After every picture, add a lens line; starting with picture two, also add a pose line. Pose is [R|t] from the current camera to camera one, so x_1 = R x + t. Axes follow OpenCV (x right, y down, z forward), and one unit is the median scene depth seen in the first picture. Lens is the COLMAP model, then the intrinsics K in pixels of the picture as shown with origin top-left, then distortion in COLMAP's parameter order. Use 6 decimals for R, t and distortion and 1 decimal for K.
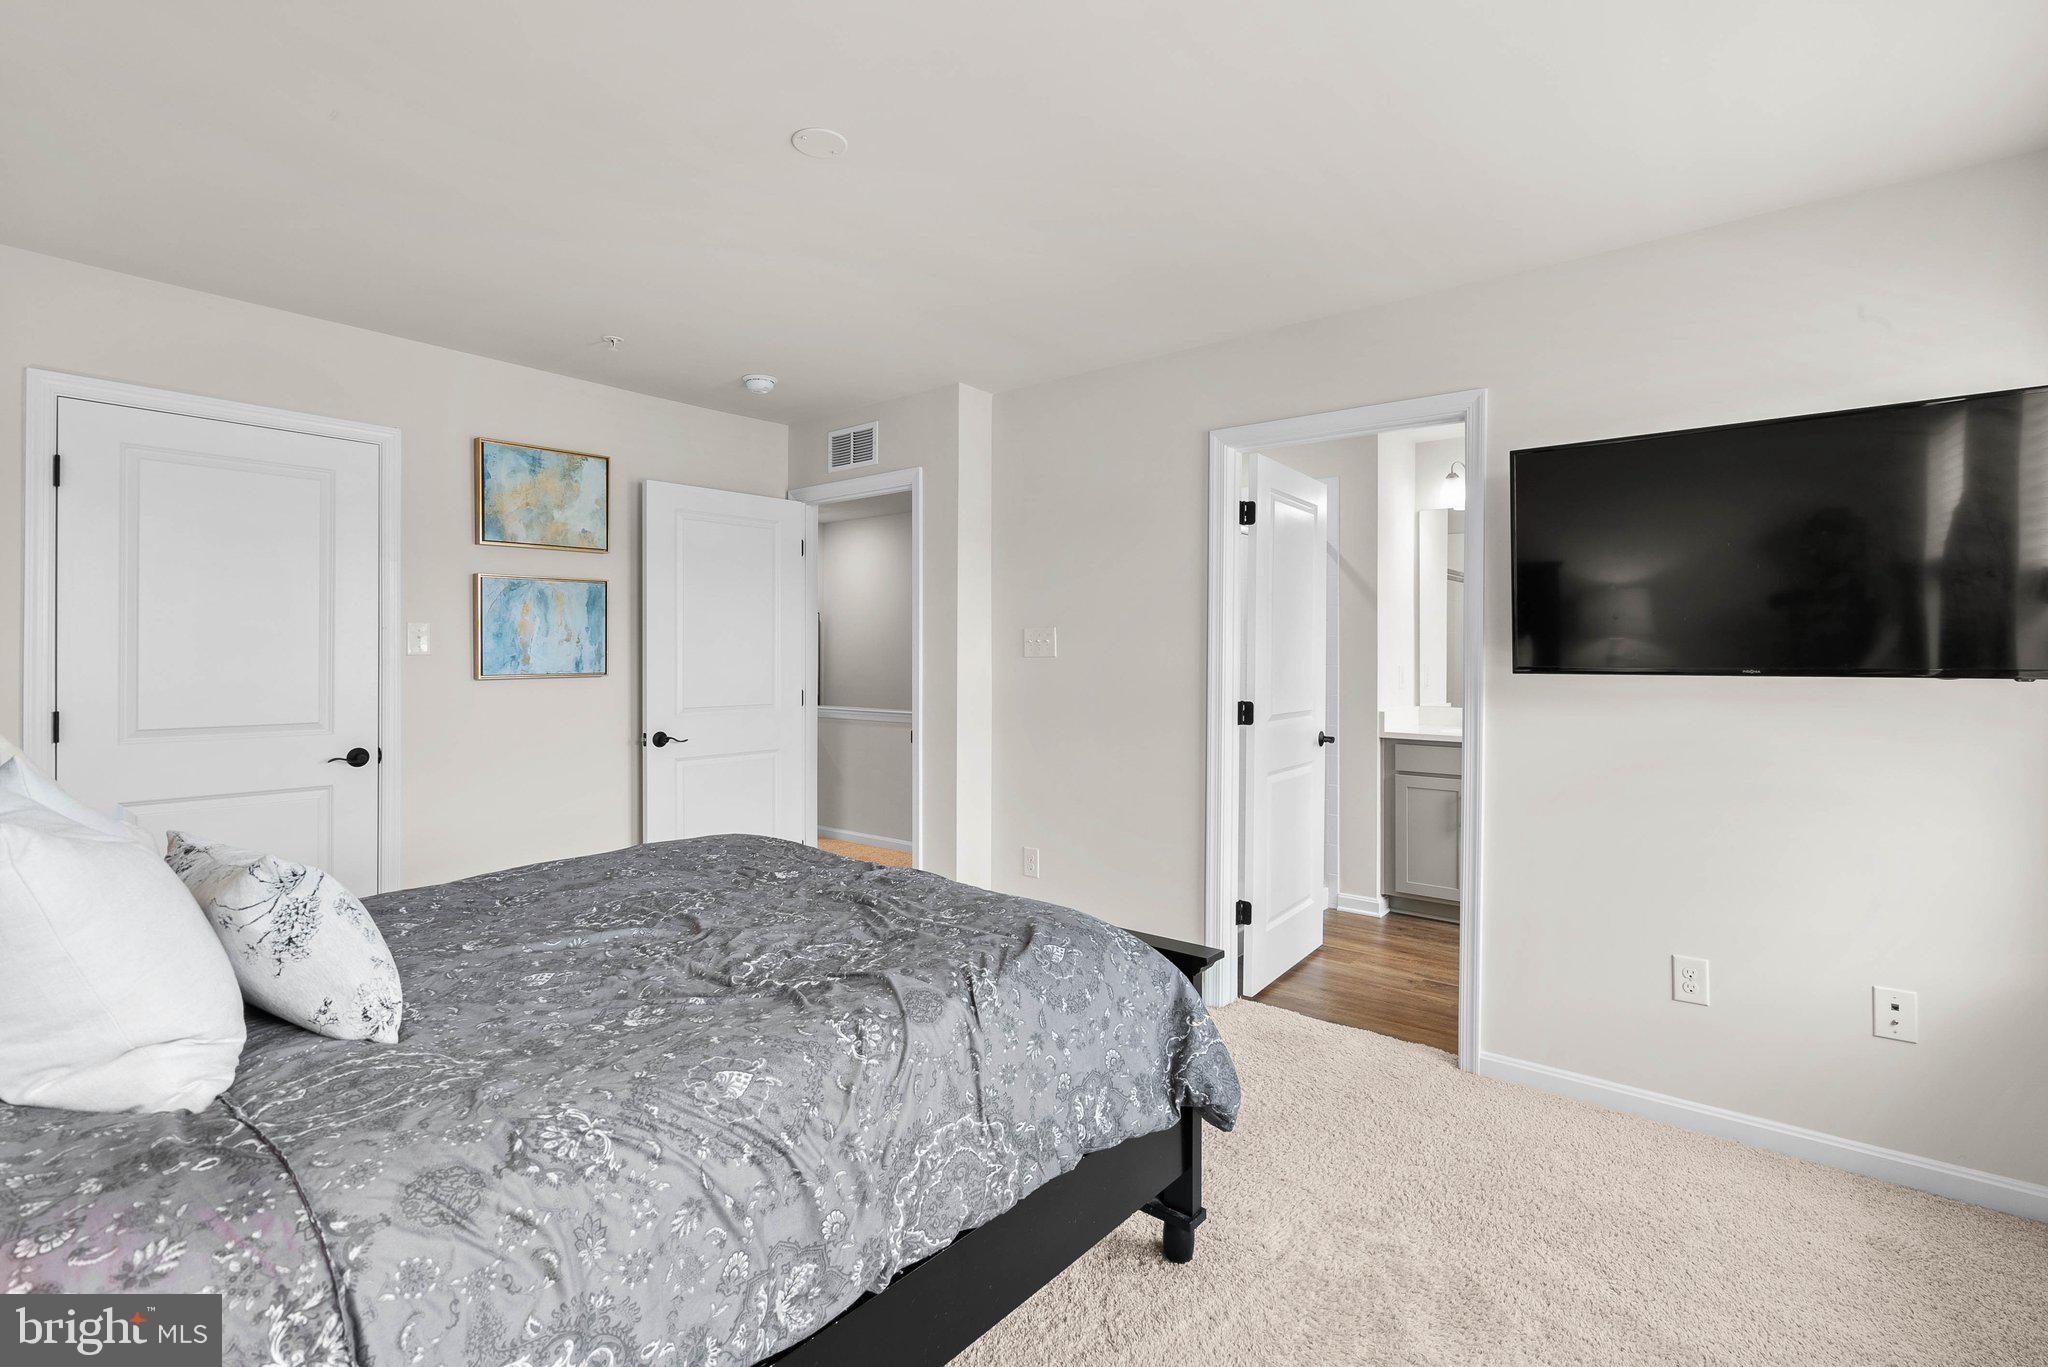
lens RADIAL K [[943.0, 0, 1025.0], [0, 943.0, 660.0], [0, 0, 1]] dist [-0.000064, -0.000058]
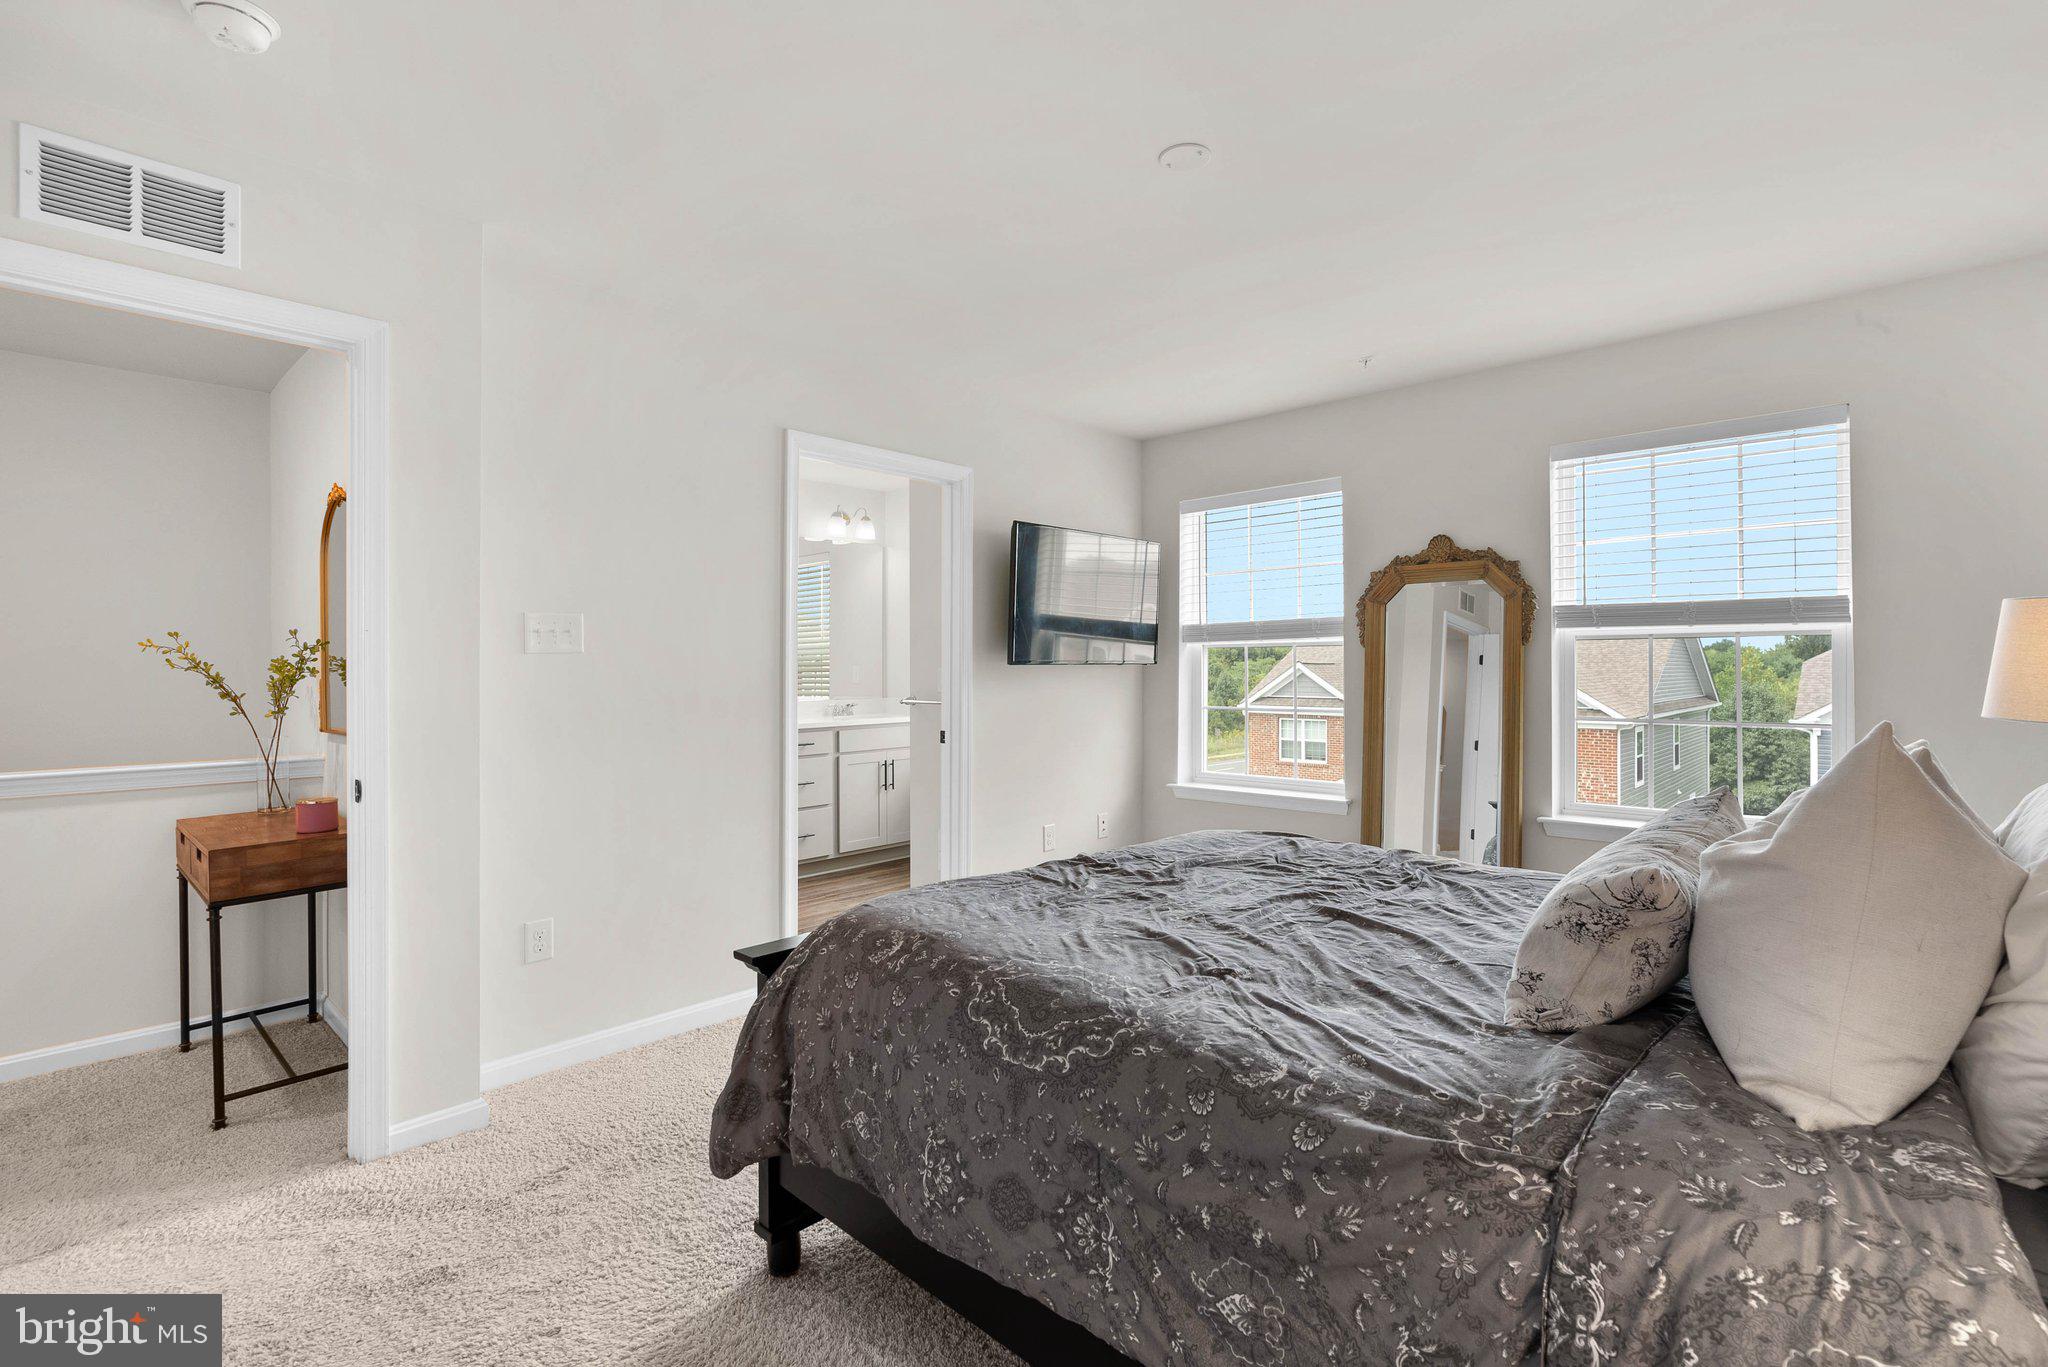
lens RADIAL K [[943.0, 0, 1025.0], [0, 943.0, 660.0], [0, 0, 1]] dist [-0.000064, -0.000058]
pose [[0.058023, -0.004382, 0.998306, -0.630583], [0.005638, 0.999976, 0.004062, -0.000567], [-0.998299, 0.005393, 0.058047, 0.555257]]
